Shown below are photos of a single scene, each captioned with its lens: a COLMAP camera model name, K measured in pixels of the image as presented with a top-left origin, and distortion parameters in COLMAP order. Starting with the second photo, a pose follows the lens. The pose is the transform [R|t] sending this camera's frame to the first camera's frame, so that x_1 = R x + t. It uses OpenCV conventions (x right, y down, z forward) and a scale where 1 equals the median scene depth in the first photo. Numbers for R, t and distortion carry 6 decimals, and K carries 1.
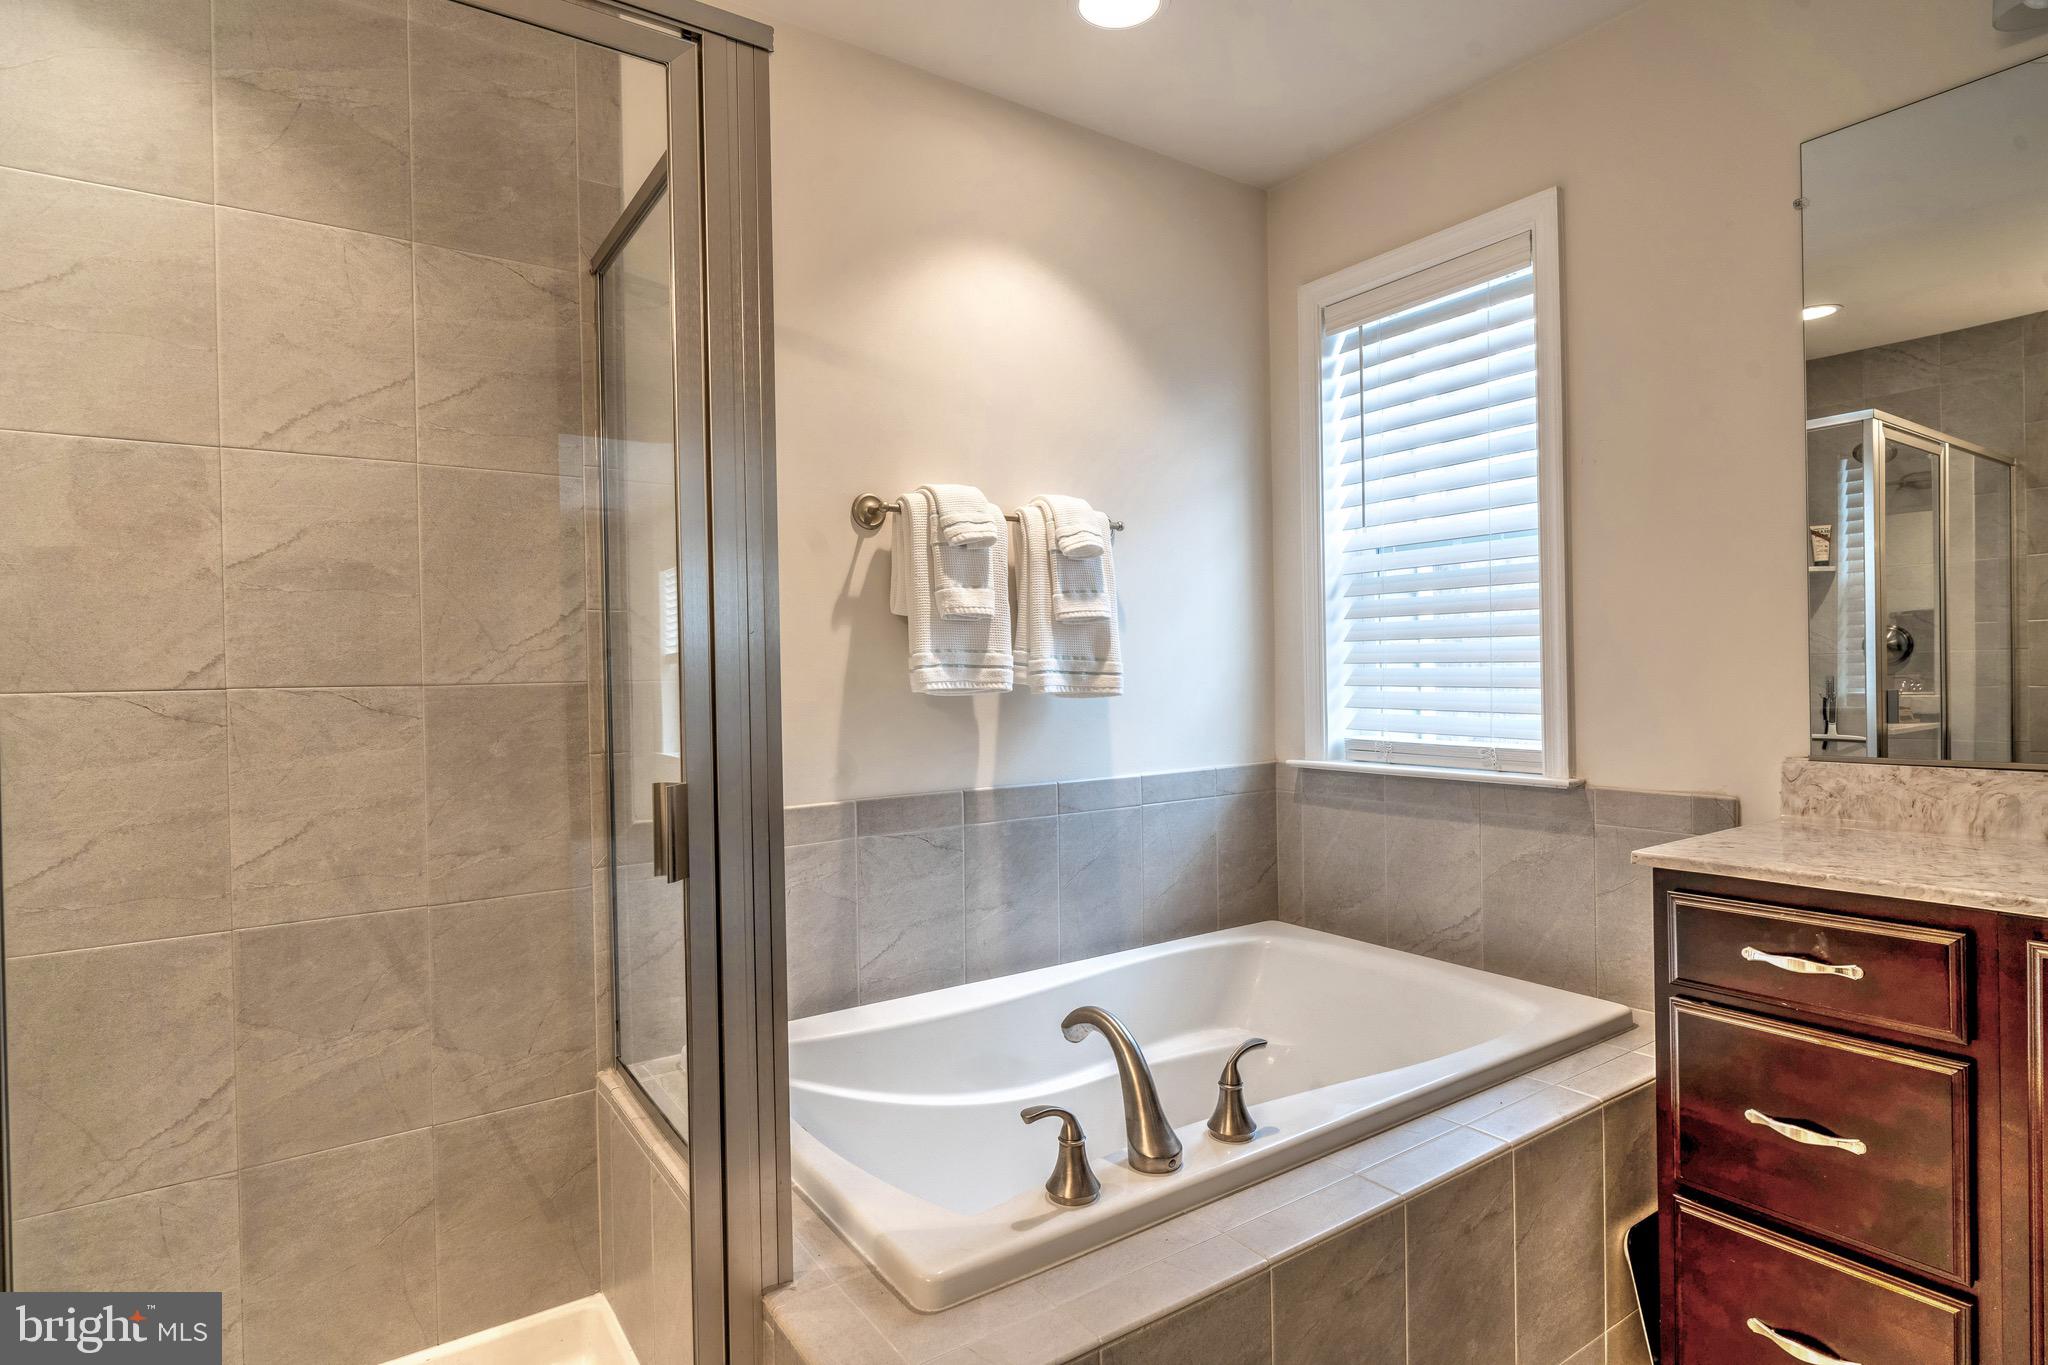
lens RADIAL K [[1061.4, 0, 1035.4], [0, 1061.4, 679.5], [0, 0, 1]] dist [-0.009321, 0.009275]
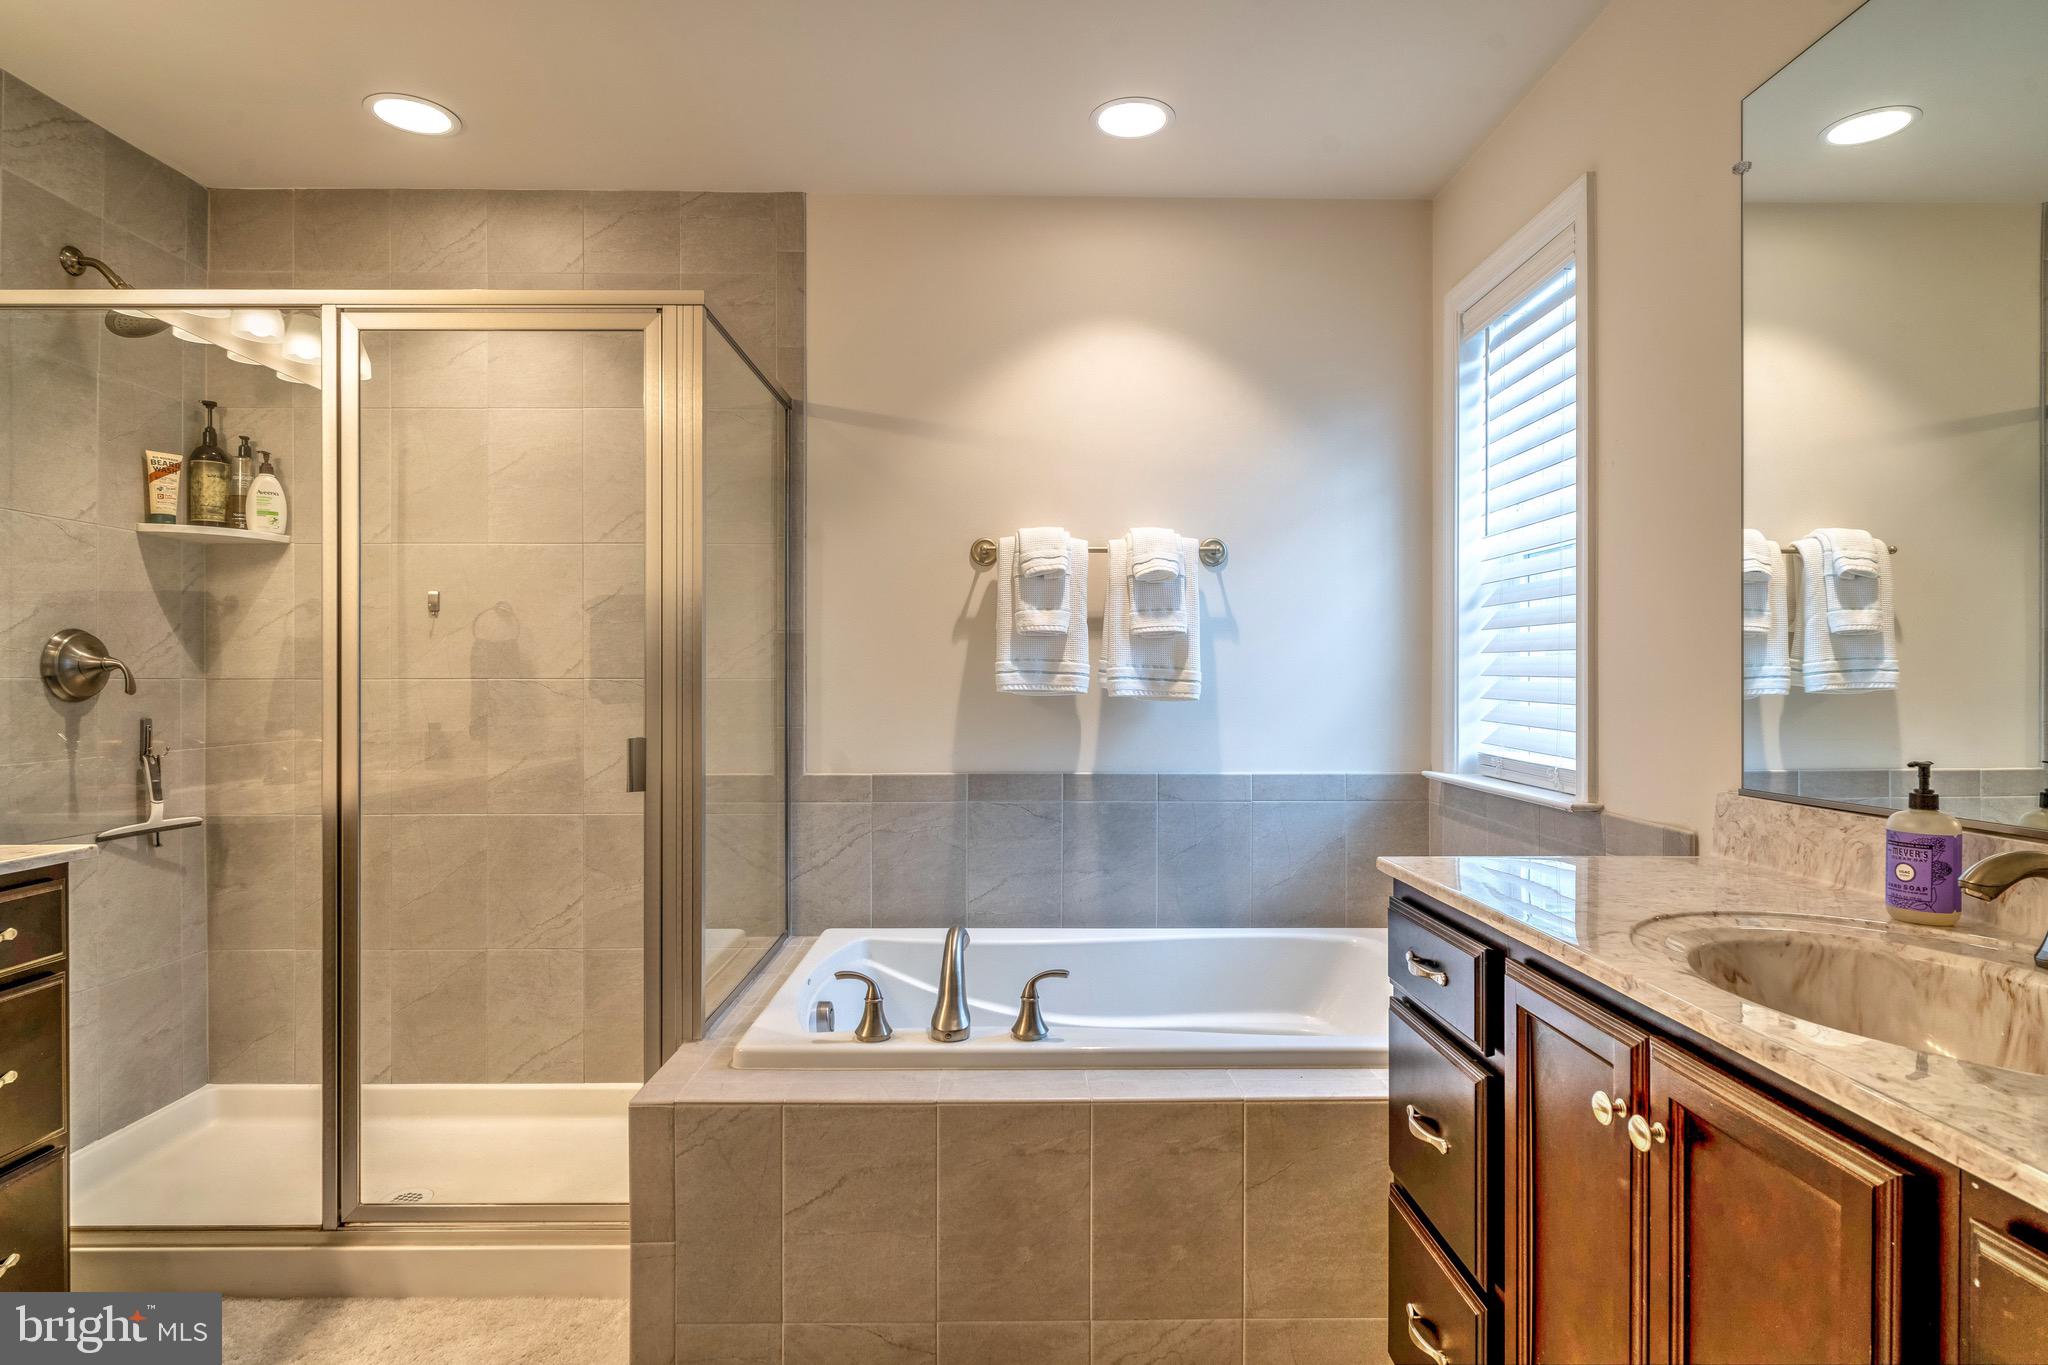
lens RADIAL K [[1087.2, 0, 1028.0], [0, 1087.2, 678.3], [0, 0, 1]] dist [-0.002424, -0.001550]
pose [[0.832155, 0.019907, -0.554186, 0.629636], [-0.020034, 0.999782, 0.005831, -0.012636], [0.554181, 0.006251, 0.832373, -0.079153]]
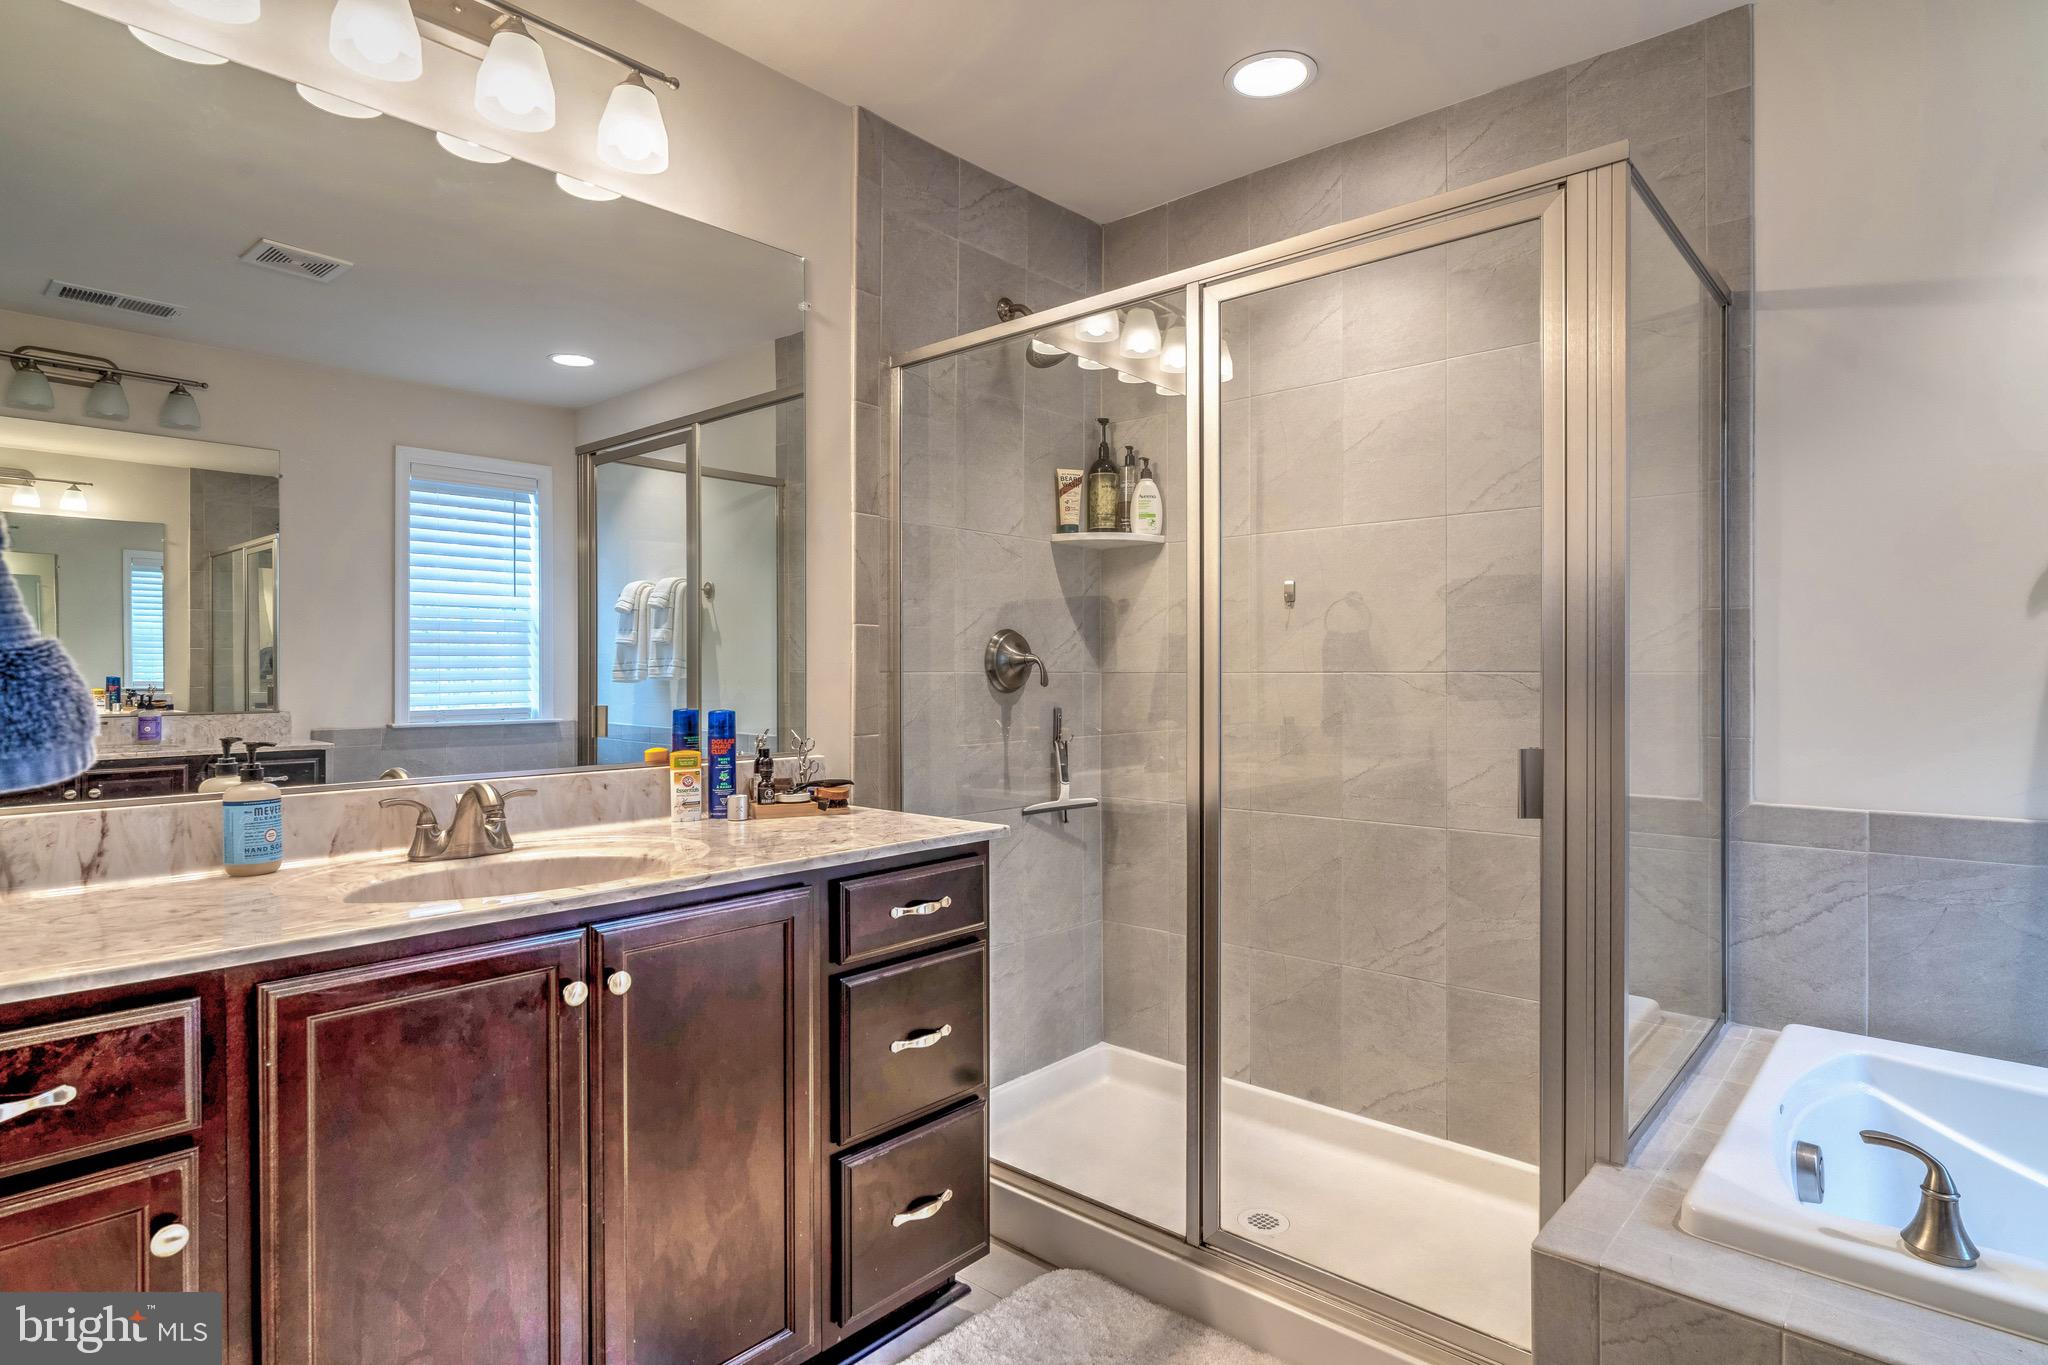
lens RADIAL K [[1077.2, 0, 1025.8], [0, 1077.2, 678.5], [0, 0, 1]] dist [0.000098, 0.000278]
pose [[0.243652, 0.024959, -0.969542, 0.439162], [-0.010029, 0.999680, 0.023215, -0.008805], [0.969811, 0.004067, 0.243824, 0.015289]]
